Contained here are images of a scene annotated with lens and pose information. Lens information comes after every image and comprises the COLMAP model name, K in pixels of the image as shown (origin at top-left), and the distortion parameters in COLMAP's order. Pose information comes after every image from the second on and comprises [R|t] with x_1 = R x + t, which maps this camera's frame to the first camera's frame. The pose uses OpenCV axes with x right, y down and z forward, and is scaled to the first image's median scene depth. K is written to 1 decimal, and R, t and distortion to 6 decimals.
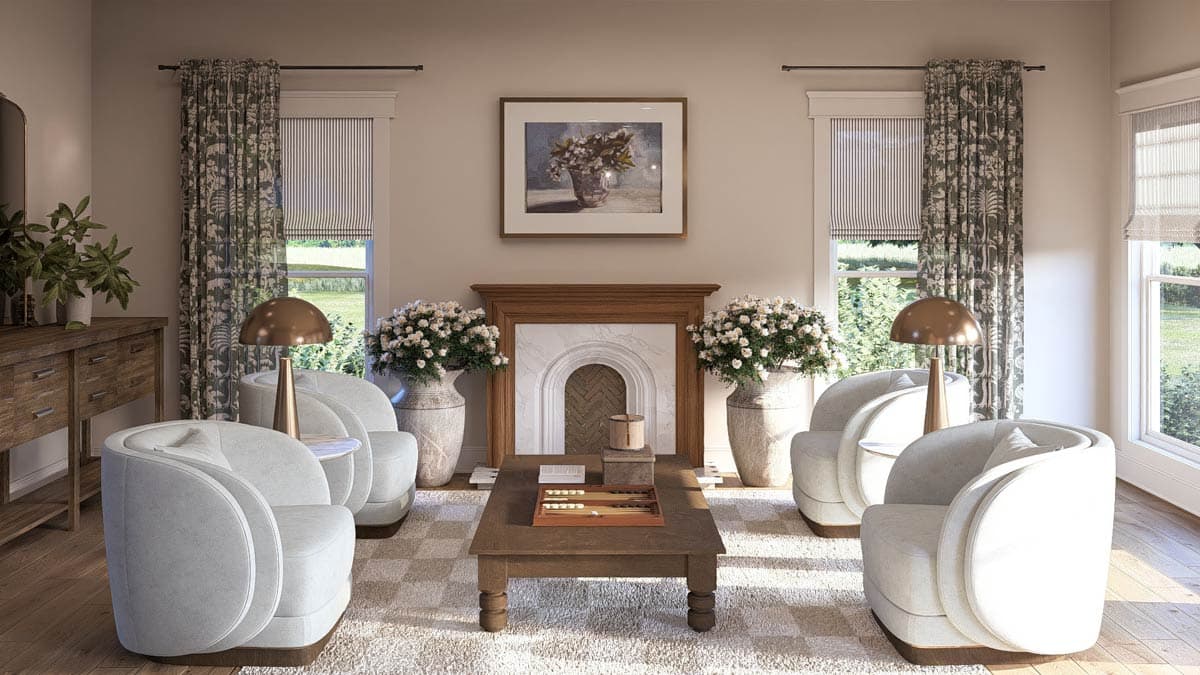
lens RADIAL K [[1254.3, 0, 599.0], [0, 1254.3, 302.2], [0, 0, 1]] dist [0.007009, 0.011124]
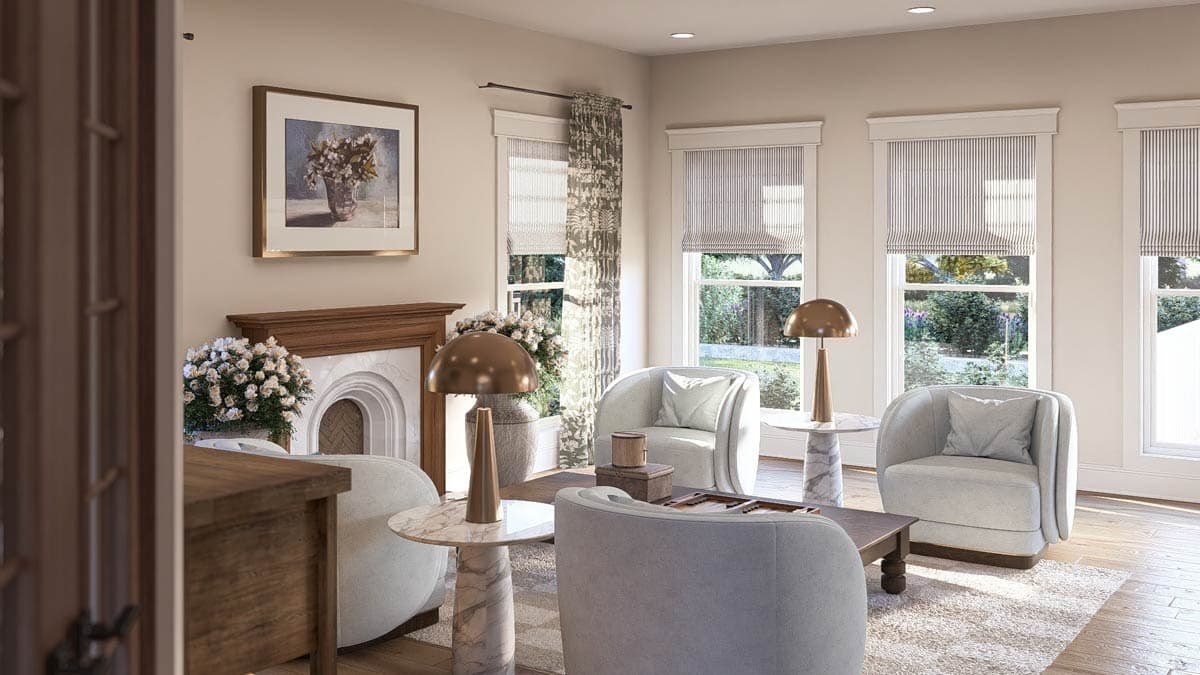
lens RADIAL K [[1254.3, 0, 599.0], [0, 1254.3, 302.2], [0, 0, 1]] dist [0.007009, 0.011124]
pose [[0.559113, -0.042723, 0.827990, -0.636927], [0.047409, 0.998685, 0.019517, -0.027645], [-0.827735, 0.028342, 0.560403, 0.362984]]
